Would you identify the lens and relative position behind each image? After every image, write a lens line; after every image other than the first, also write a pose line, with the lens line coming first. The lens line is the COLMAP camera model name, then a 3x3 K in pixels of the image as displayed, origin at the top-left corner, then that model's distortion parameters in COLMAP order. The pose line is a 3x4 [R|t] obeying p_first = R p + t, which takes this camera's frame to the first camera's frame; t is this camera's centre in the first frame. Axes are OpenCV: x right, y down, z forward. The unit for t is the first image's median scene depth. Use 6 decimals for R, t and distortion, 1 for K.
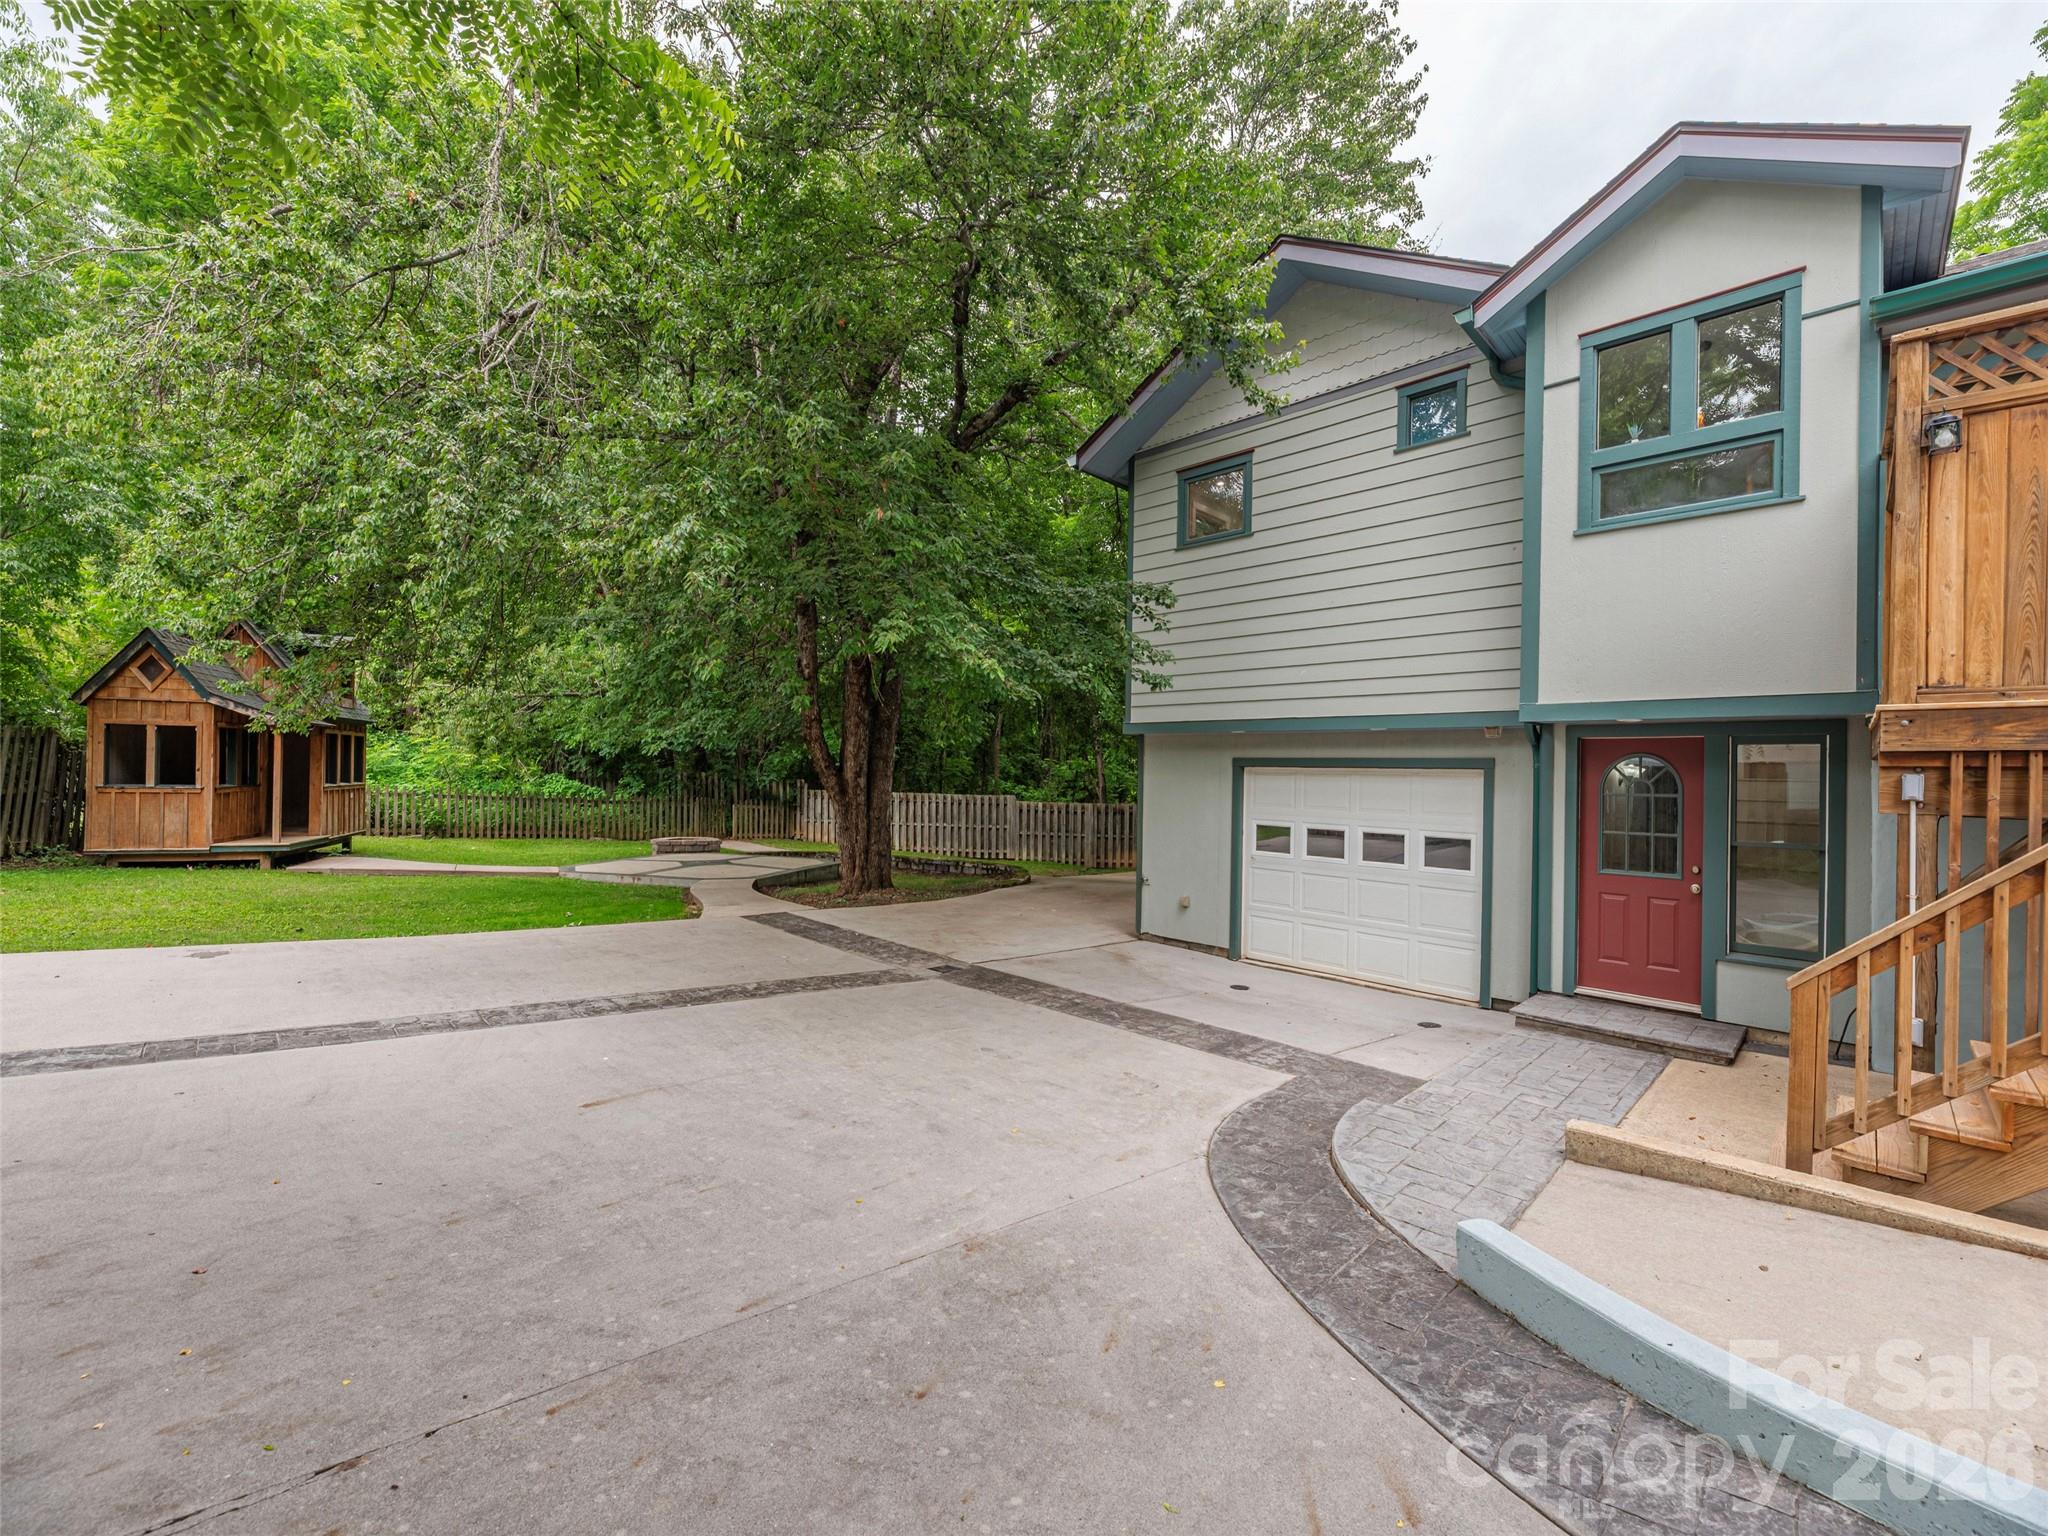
lens RADIAL K [[837.1, 0, 1011.1], [0, 837.1, 772.2], [0, 0, 1]] dist [-0.000582, 0.000045]
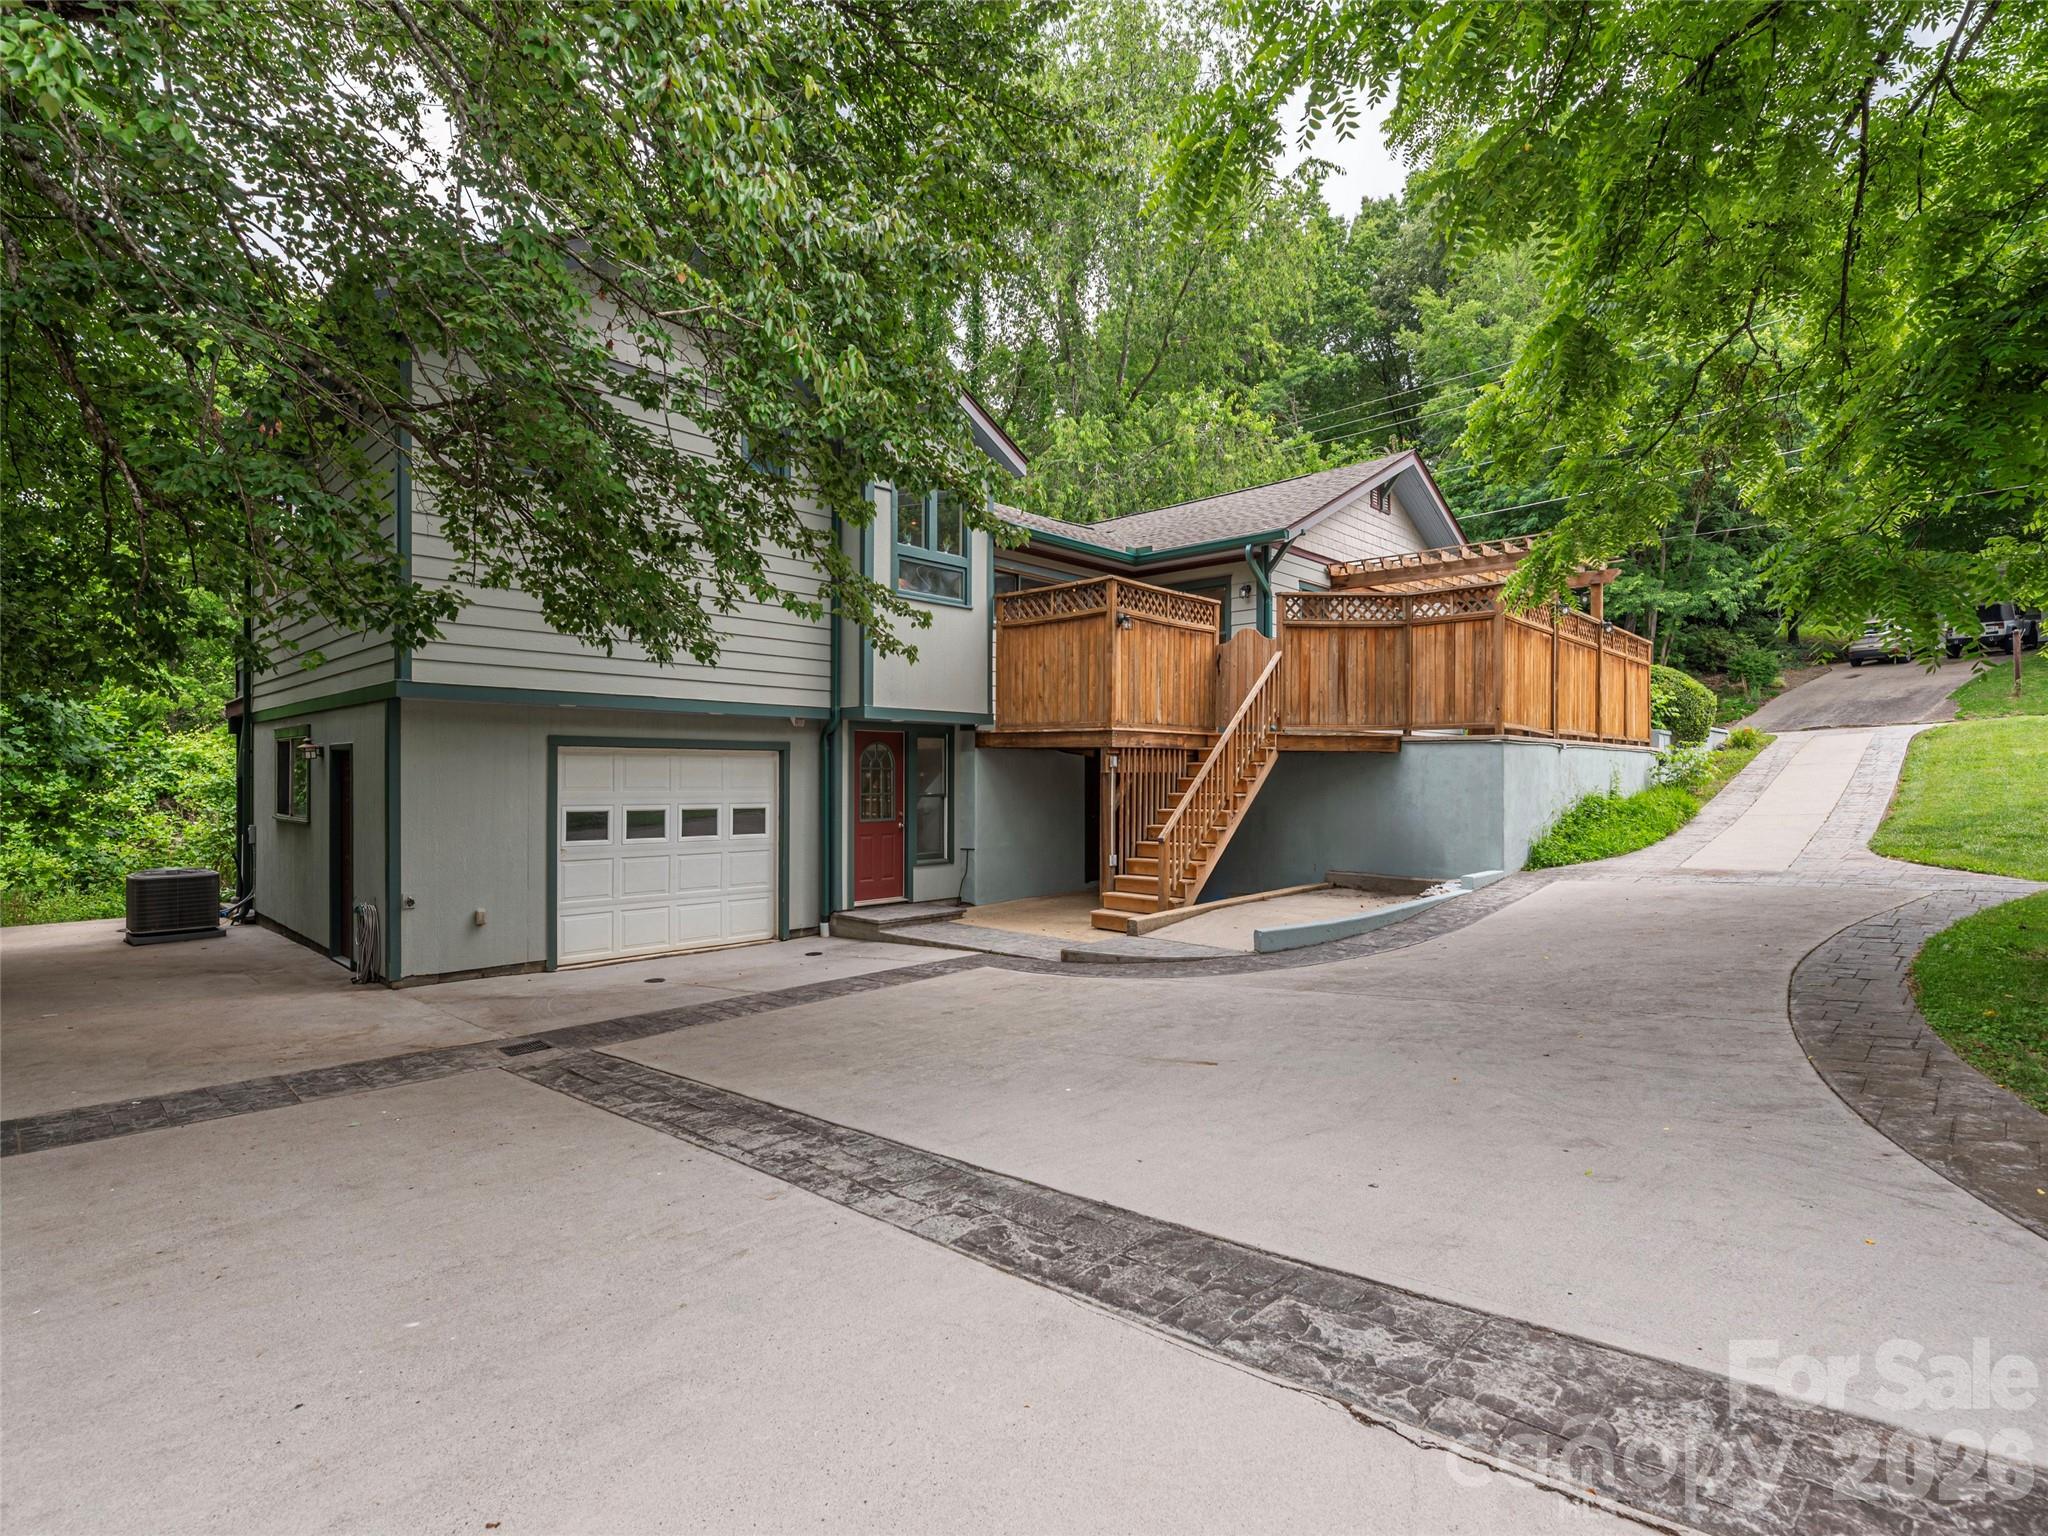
lens RADIAL K [[1000.8, 0, 1022.1], [0, 1000.8, 772.7], [0, 0, 1]] dist [-0.001005, -0.000289]
pose [[-0.020608, -0.018401, 0.999618, -0.930505], [-0.007237, 0.999807, 0.018255, -0.001139], [-0.999761, -0.006858, -0.020737, 0.661623]]
